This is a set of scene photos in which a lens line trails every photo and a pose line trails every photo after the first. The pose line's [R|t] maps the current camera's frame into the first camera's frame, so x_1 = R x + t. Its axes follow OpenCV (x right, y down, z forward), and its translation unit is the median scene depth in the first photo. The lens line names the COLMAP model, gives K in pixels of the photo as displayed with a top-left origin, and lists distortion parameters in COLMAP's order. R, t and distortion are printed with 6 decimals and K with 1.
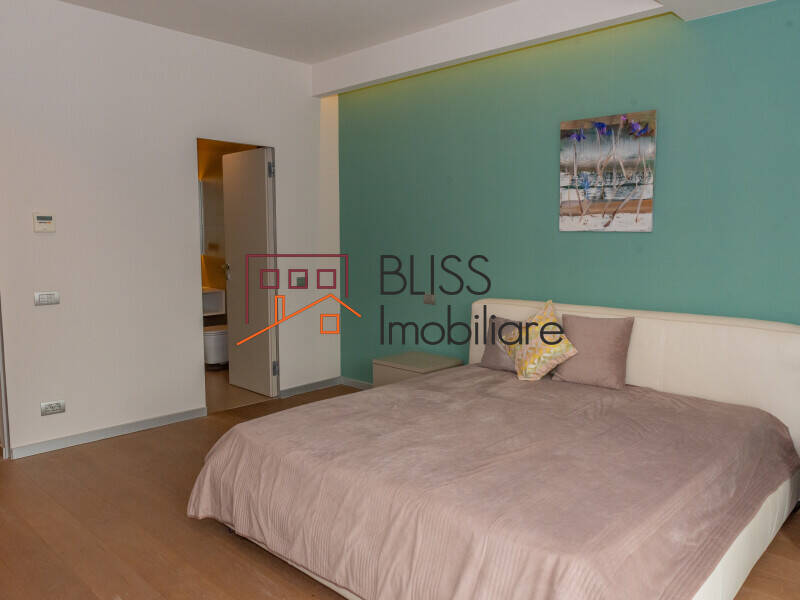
lens RADIAL K [[598.2, 0, 400.9], [0, 598.2, 294.9], [0, 0, 1]] dist [-0.010202, 0.009820]
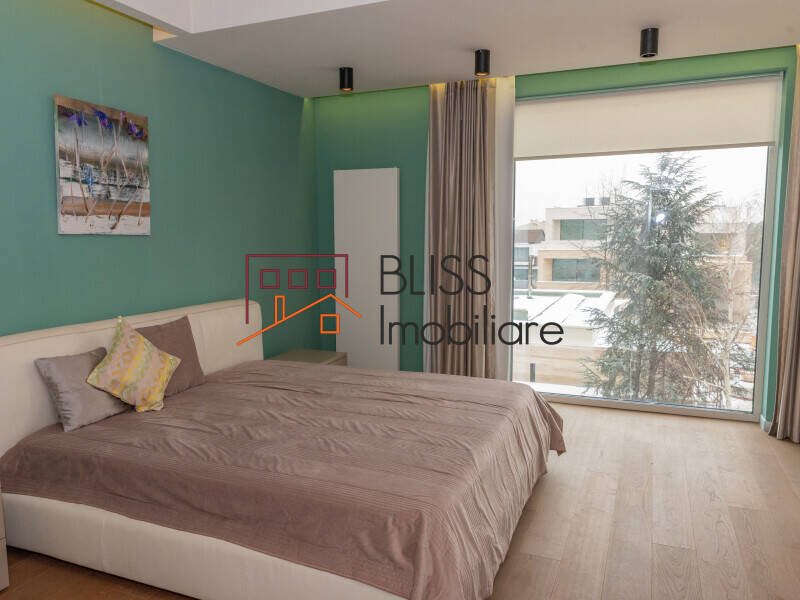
lens RADIAL K [[598.2, 0, 399.3], [0, 598.2, 302.7], [0, 0, 1]] dist [-0.010202, 0.009820]
pose [[-0.340122, -0.098976, 0.935158, -0.671968], [0.101766, 0.984732, 0.141235, -0.088729], [-0.934859, 0.143204, -0.324857, 0.910275]]
